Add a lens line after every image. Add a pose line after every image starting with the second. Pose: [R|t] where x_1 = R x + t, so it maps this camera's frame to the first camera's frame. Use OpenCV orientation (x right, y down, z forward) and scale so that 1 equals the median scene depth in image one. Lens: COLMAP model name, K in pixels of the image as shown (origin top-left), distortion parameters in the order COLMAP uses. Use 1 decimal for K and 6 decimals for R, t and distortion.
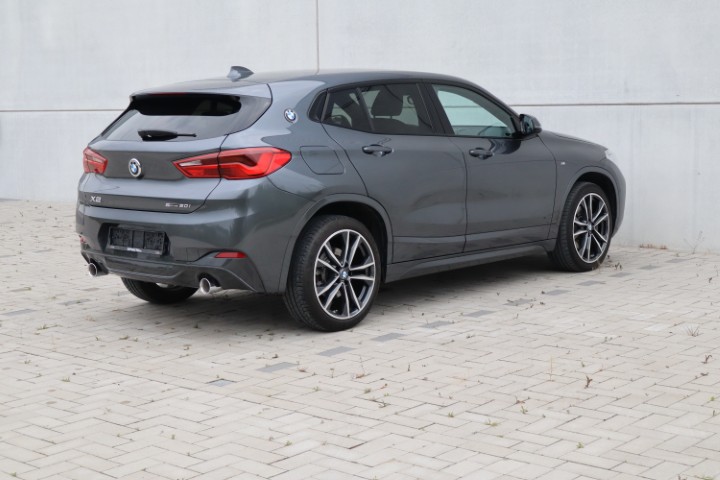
lens RADIAL K [[1179.0, 0, 360.0], [0, 1179.0, 240.0], [0, 0, 1]] dist [0.018307, -0.029074]
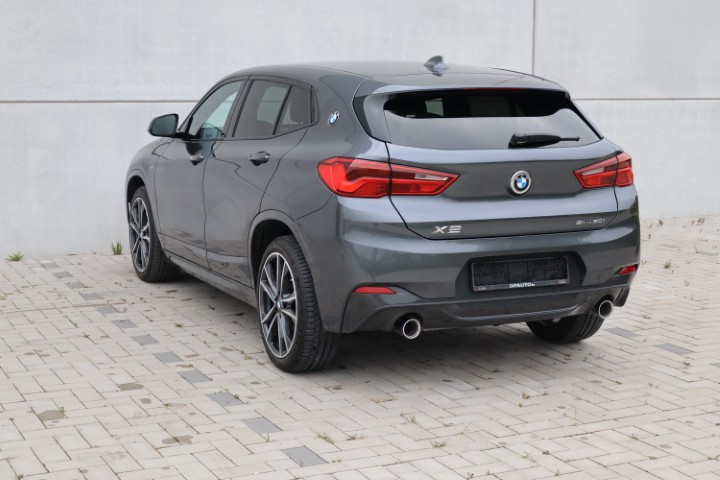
lens RADIAL K [[1179.0, 0, 360.0], [0, 1179.0, 240.0], [0, 0, 1]] dist [0.018307, -0.029074]
pose [[0.379758, -0.105346, 0.919068, -0.967576], [0.099581, 0.992377, 0.072602, -0.091169], [-0.919711, 0.063951, 0.387353, 0.793136]]
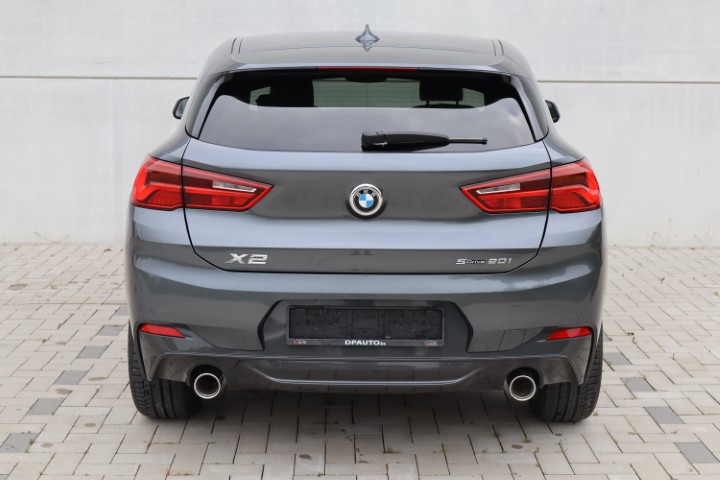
lens RADIAL K [[1179.0, 0, 360.0], [0, 1179.0, 240.0], [0, 0, 1]] dist [0.018307, -0.029074]
pose [[0.739032, -0.080798, 0.668808, -0.574572], [0.058239, 0.996727, 0.056059, -0.073915], [-0.671149, -0.002479, 0.741319, 0.579618]]
